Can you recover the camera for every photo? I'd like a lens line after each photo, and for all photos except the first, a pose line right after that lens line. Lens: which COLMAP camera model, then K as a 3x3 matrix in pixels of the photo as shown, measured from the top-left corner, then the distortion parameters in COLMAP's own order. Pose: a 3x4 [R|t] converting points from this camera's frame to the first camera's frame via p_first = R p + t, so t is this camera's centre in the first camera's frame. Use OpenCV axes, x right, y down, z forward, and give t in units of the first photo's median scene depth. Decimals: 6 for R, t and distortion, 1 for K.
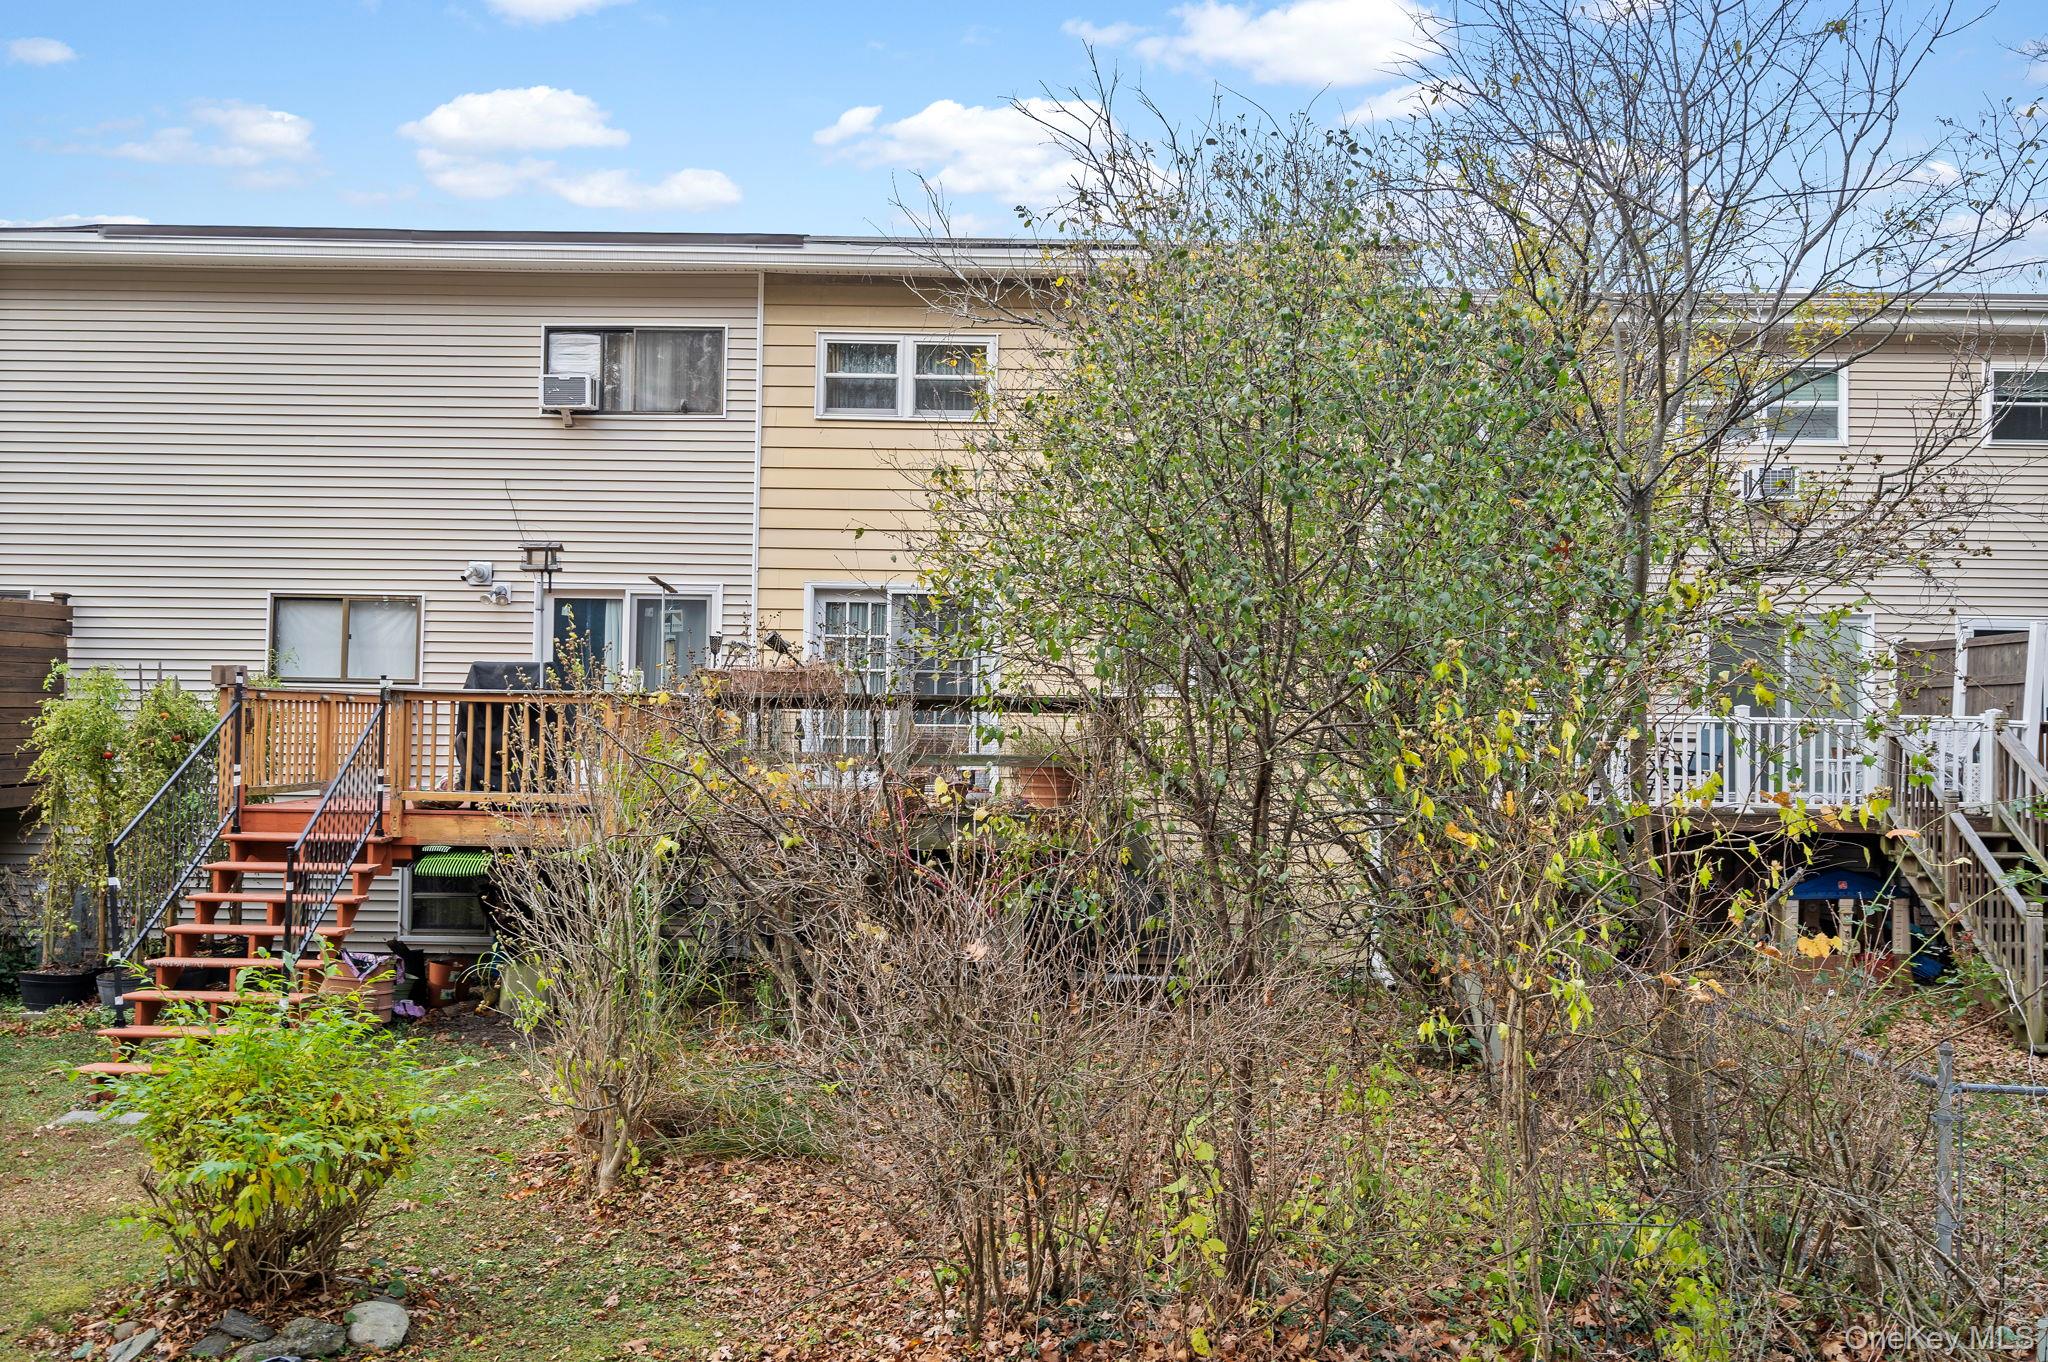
lens RADIAL K [[1650.1, 0, 1024.0], [0, 1650.1, 682.9], [0, 0, 1]] dist [0.008641, -0.001066]
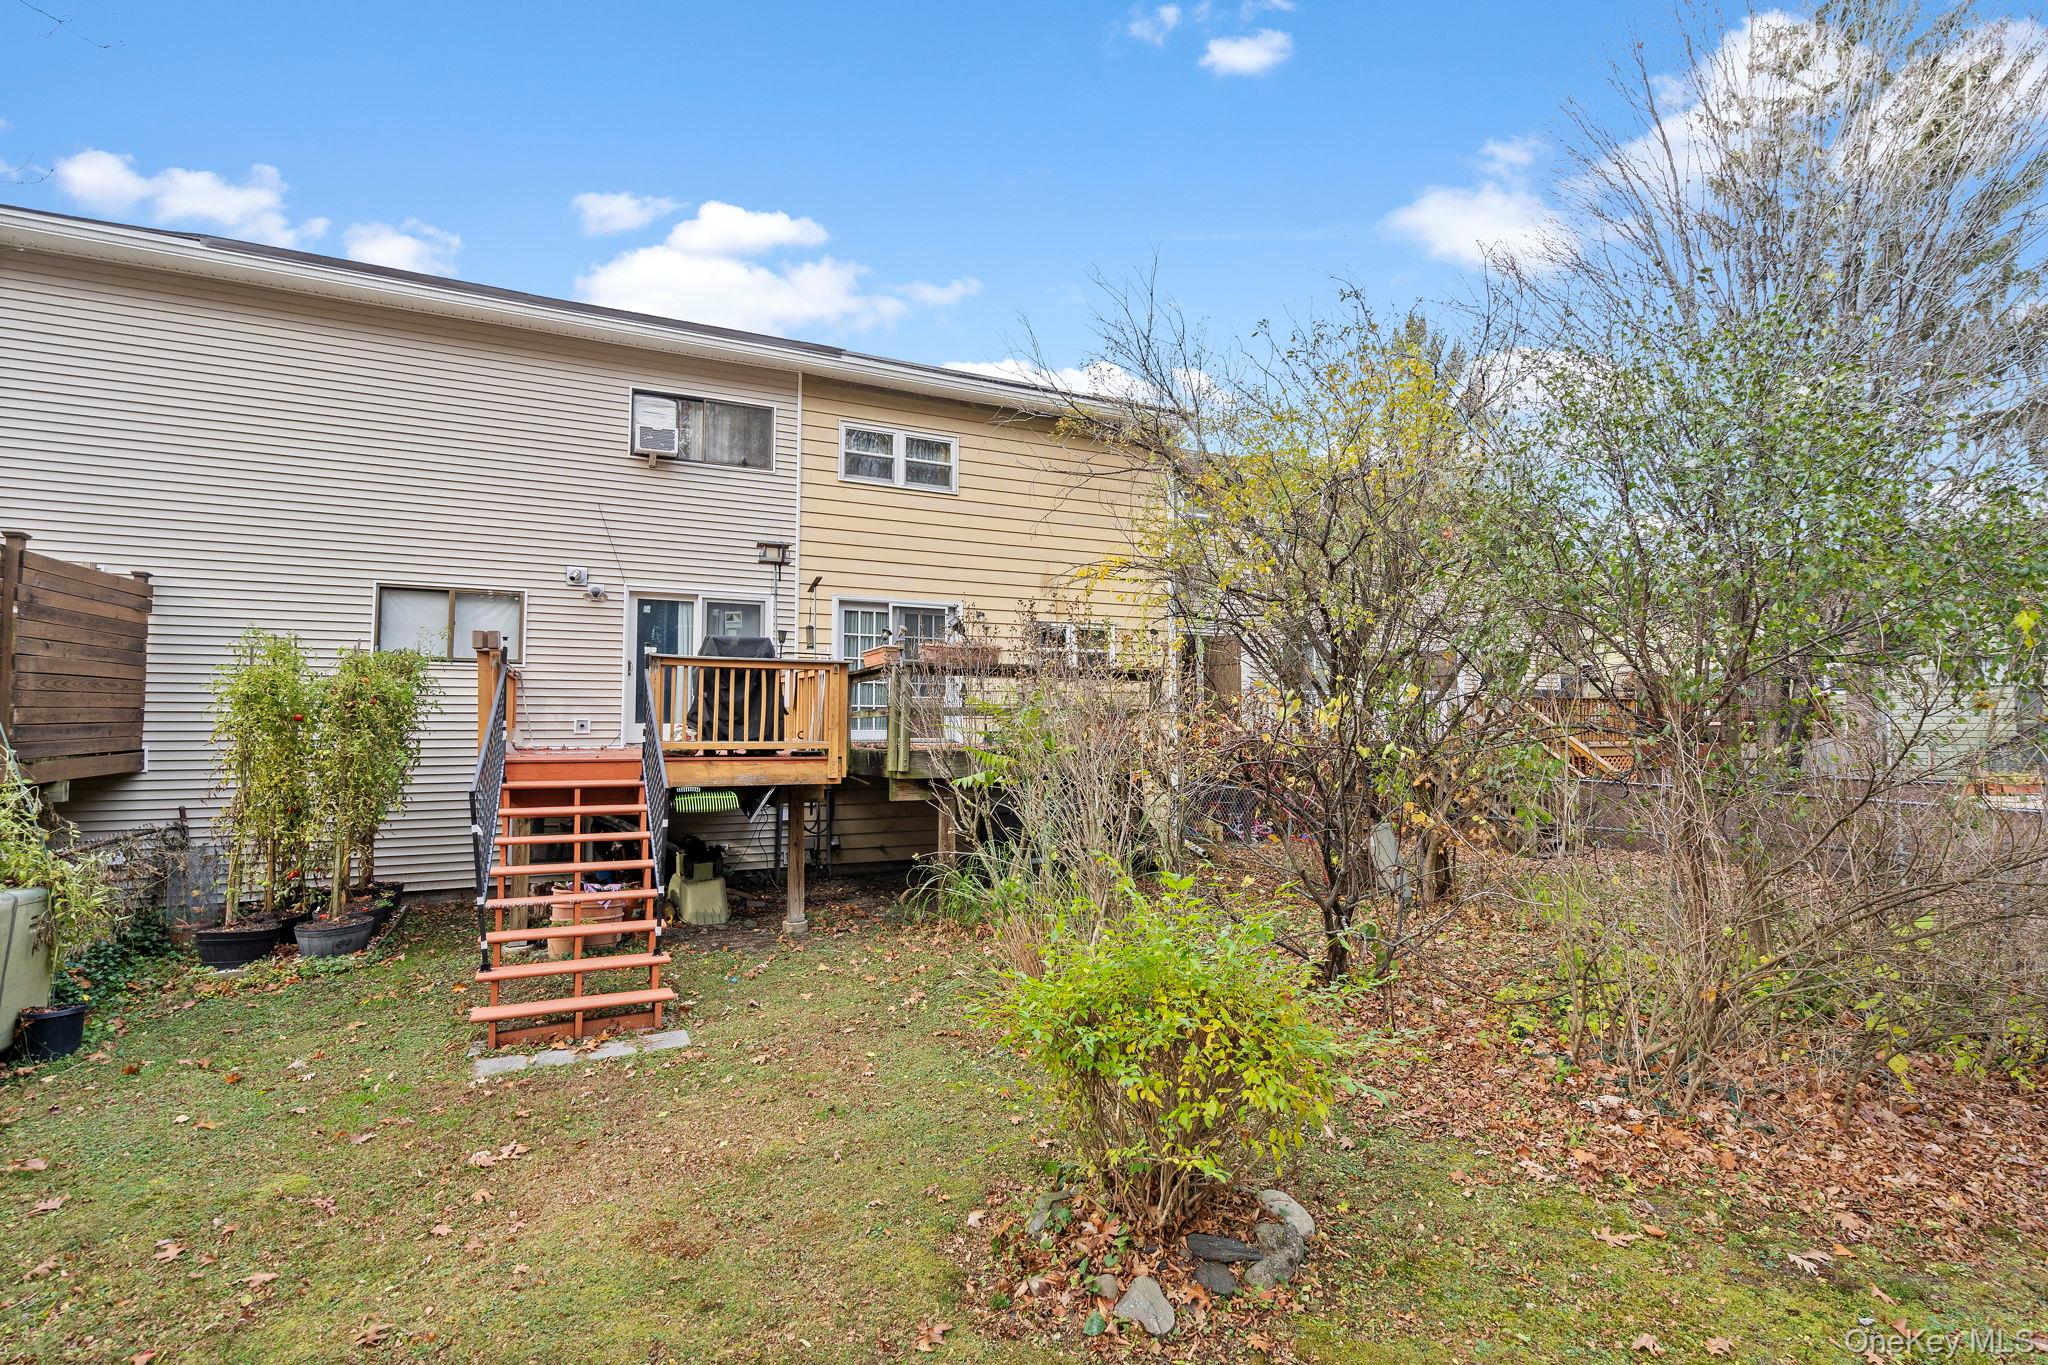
lens RADIAL K [[921.3, 0, 1024.4], [0, 921.3, 681.9], [0, 0, 1]] dist [0.001063, 0.000542]
pose [[0.899723, 0.006109, 0.436419, -0.327855], [0.000830, 0.999876, -0.015709, 0.025323], [-0.436461, 0.014496, 0.899606, 0.222845]]
